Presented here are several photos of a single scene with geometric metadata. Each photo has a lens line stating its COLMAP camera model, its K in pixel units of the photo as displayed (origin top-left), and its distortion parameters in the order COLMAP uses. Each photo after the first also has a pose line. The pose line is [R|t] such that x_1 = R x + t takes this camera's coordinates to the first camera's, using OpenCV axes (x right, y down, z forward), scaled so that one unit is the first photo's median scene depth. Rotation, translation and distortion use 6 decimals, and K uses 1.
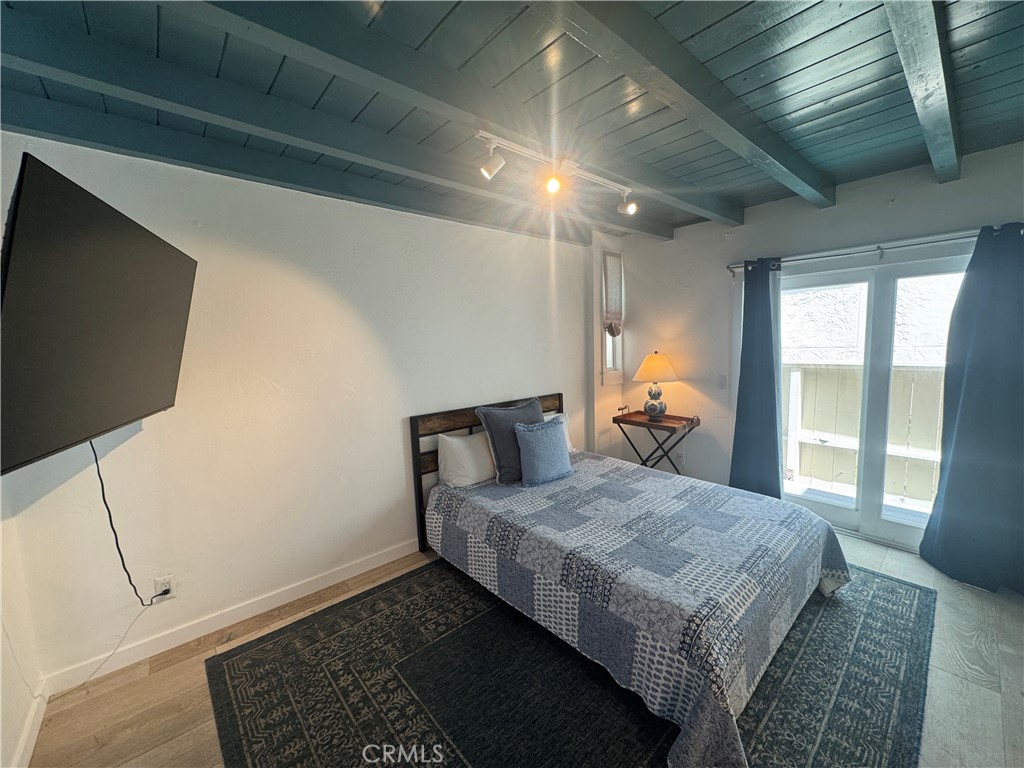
lens RADIAL K [[407.6, 0, 510.8], [0, 407.6, 384.0], [0, 0, 1]] dist [-0.000312, -0.000381]
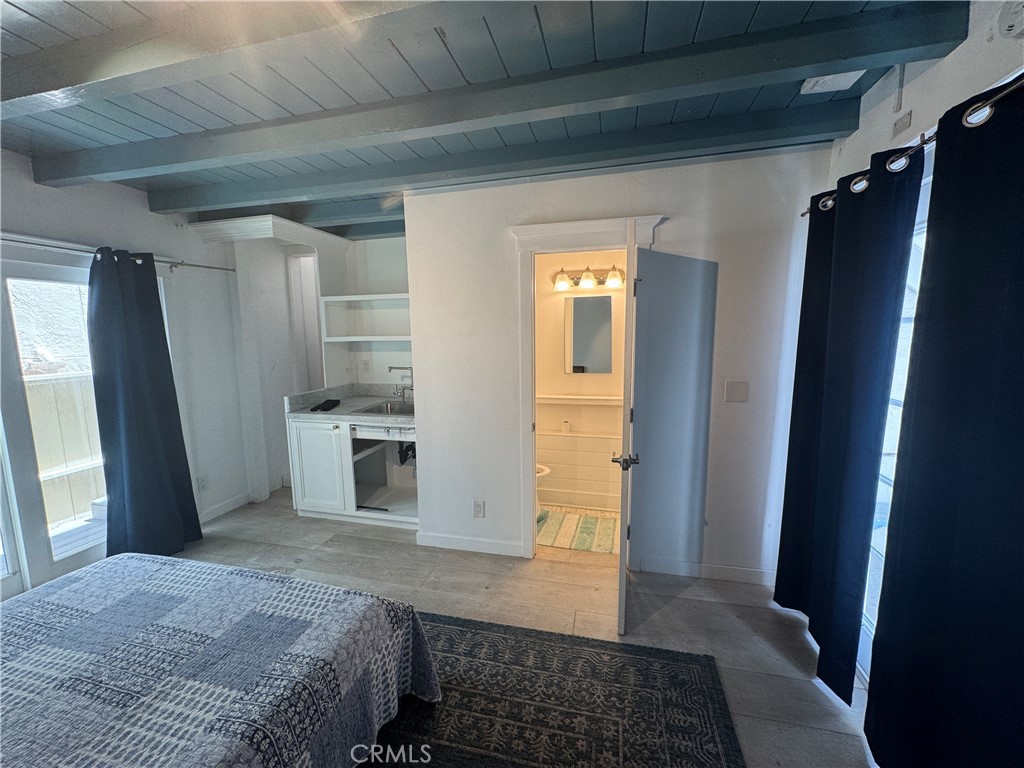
lens RADIAL K [[407.6, 0, 510.8], [0, 407.6, 384.0], [0, 0, 1]] dist [-0.000312, -0.000381]
pose [[-0.563183, -0.068811, 0.823462, -0.361149], [0.117794, 0.979665, 0.162425, -0.069605], [-0.817893, 0.188474, -0.543625, 0.730469]]
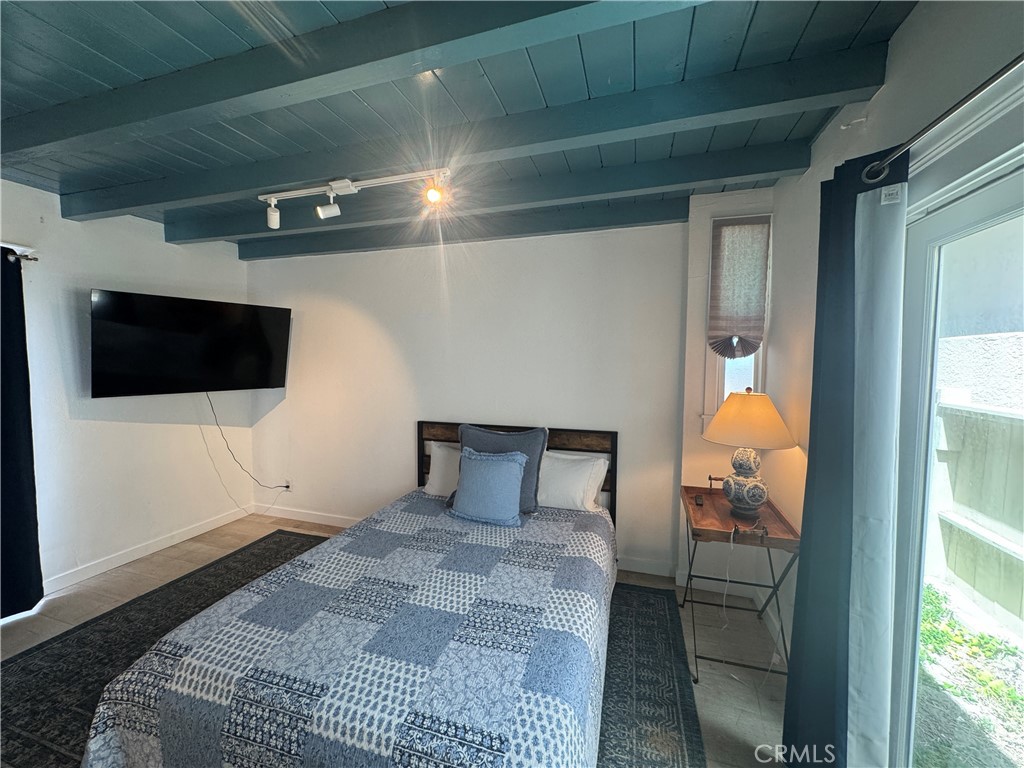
lens RADIAL K [[407.6, 0, 510.8], [0, 407.6, 384.0], [0, 0, 1]] dist [-0.000312, -0.000381]
pose [[0.521834, 0.083796, -0.848921, 1.025166], [-0.111394, 0.993336, 0.029577, -0.103693], [0.845743, 0.079131, 0.527691, 0.704789]]
